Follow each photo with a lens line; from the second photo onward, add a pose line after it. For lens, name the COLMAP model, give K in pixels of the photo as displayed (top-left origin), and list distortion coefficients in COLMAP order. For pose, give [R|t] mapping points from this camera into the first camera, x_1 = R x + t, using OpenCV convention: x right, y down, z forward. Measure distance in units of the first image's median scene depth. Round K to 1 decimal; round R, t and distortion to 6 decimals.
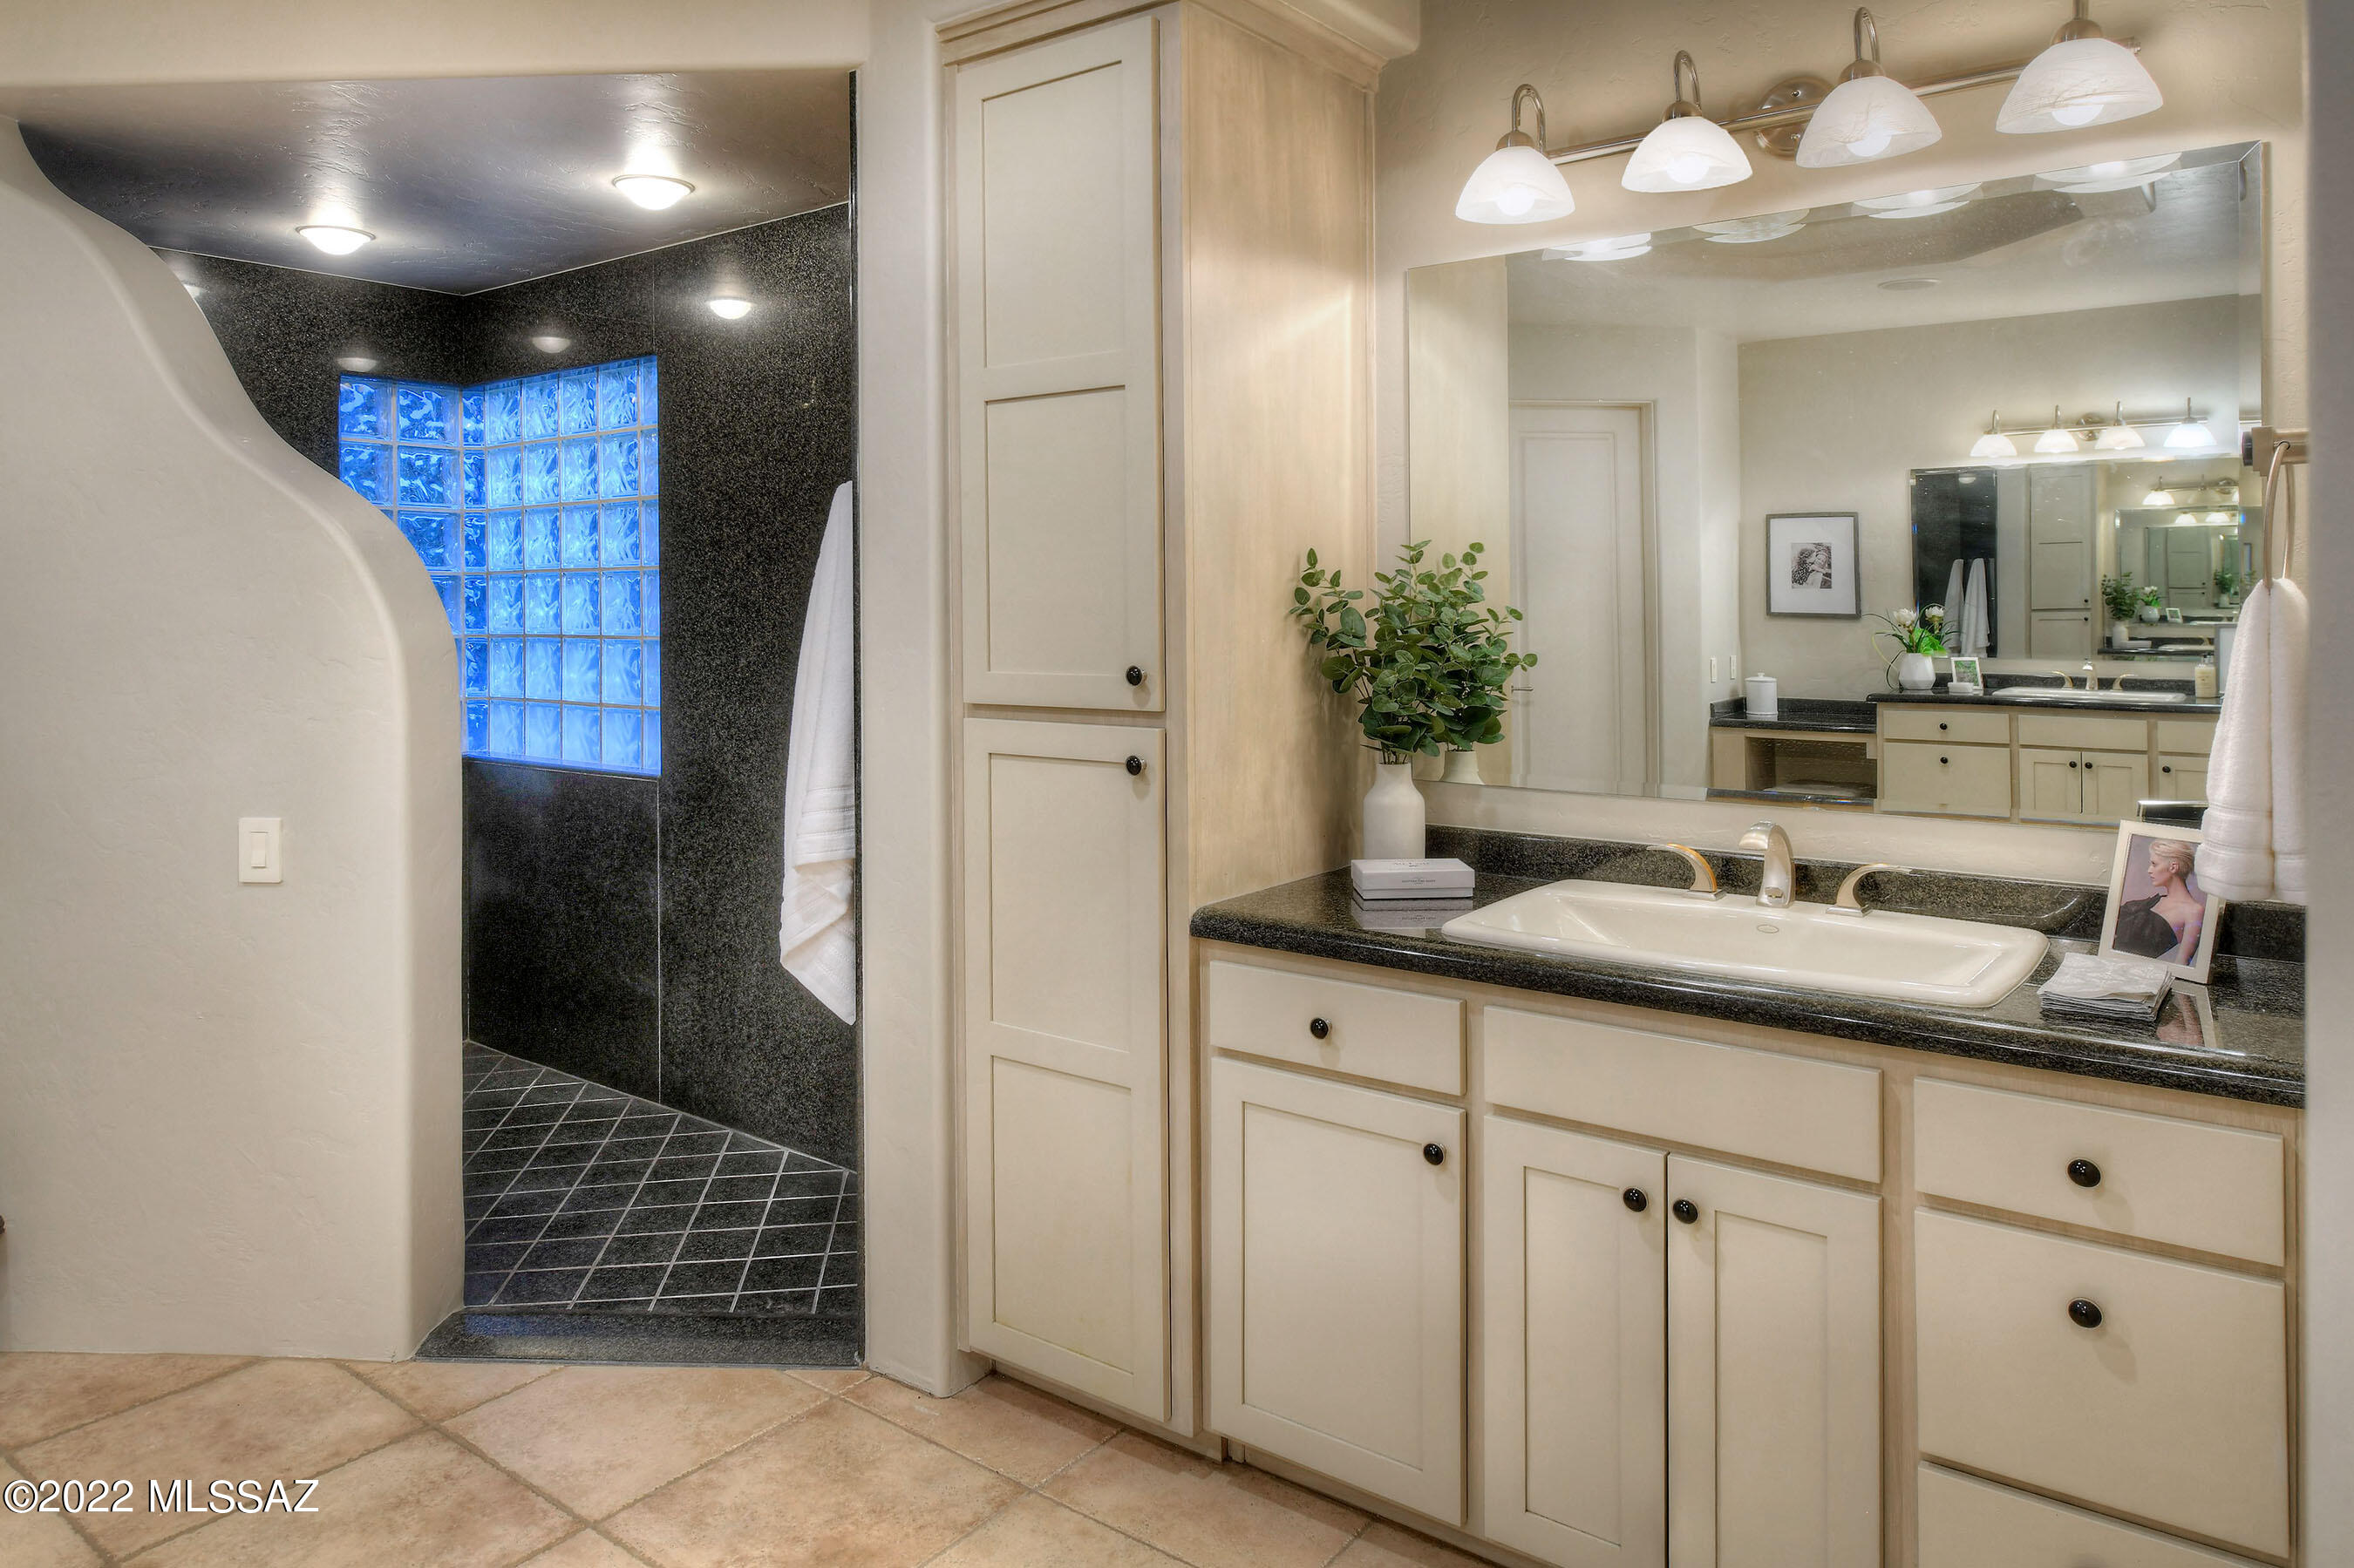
lens RADIAL K [[1440.8, 0, 1178.0], [0, 1440.8, 596.2], [0, 0, 1]] dist [-0.005604, -0.000630]
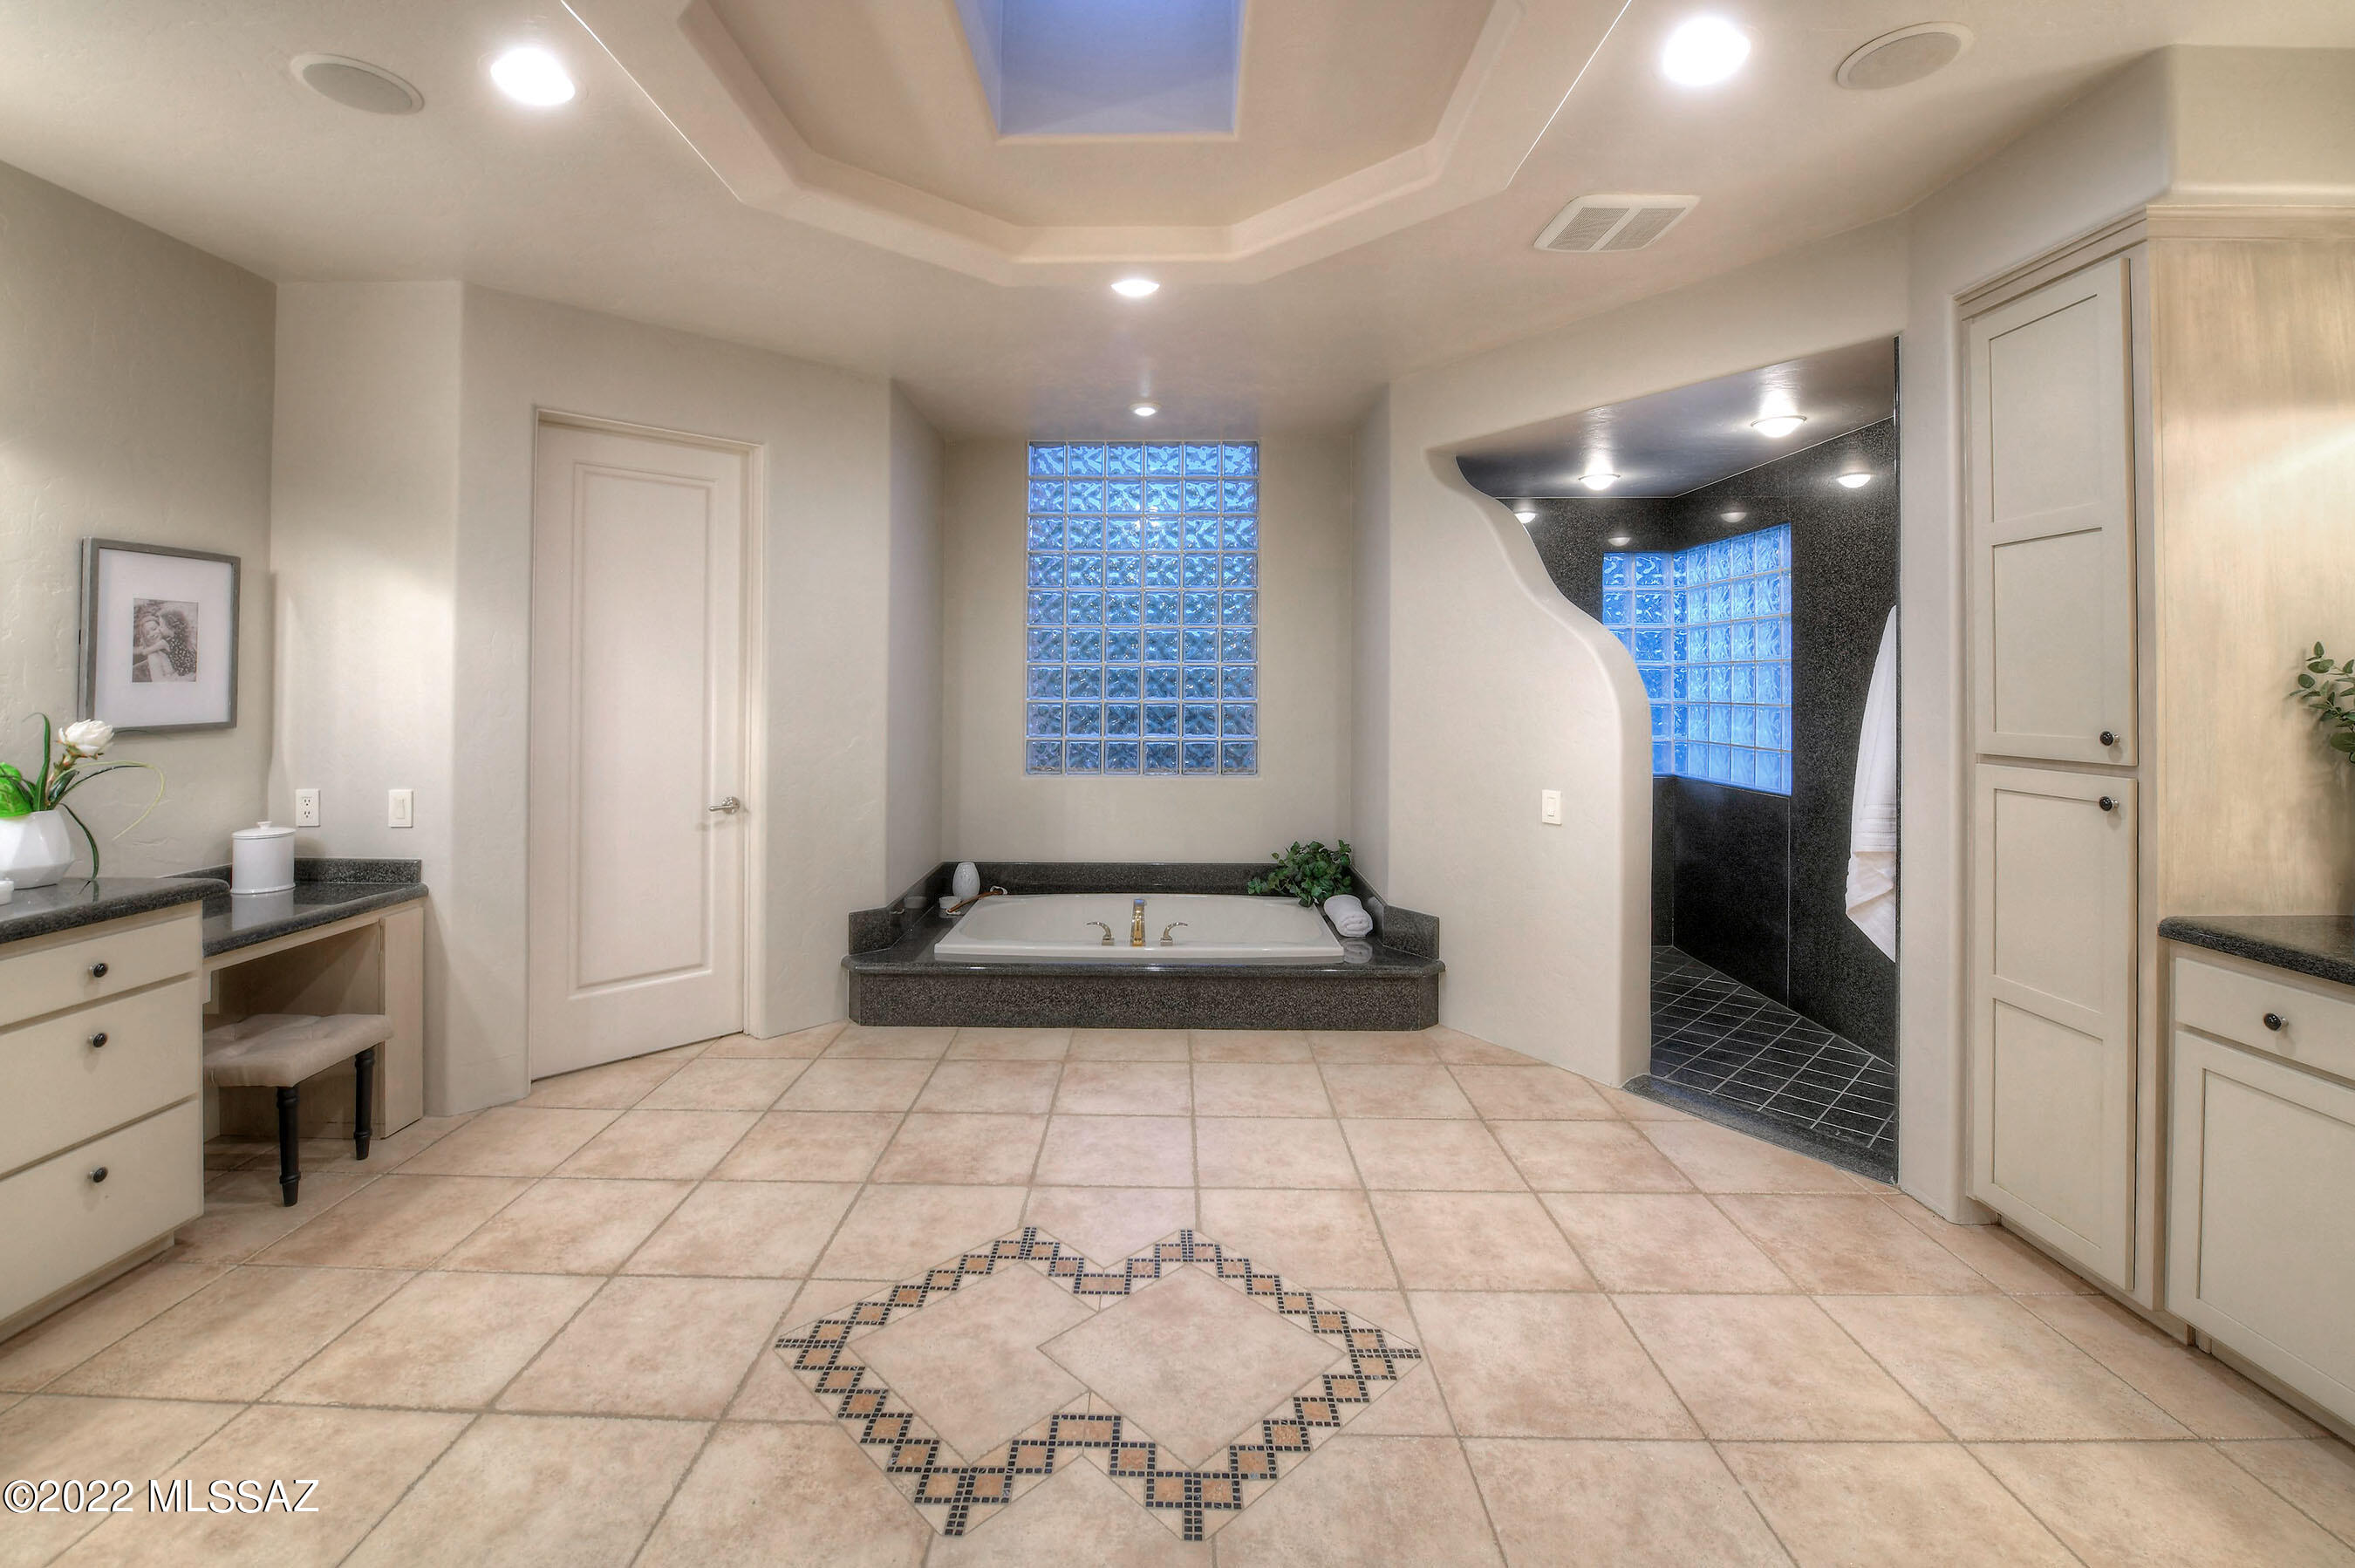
lens RADIAL K [[981.4, 0, 1181.2], [0, 981.4, 703.5], [0, 0, 1]] dist [-0.001597, -0.000431]
pose [[0.577516, 0.024222, -0.816020, 0.163689], [-0.002650, 0.999610, 0.027796, -0.001407], [0.816375, -0.013891, 0.577355, -0.191925]]
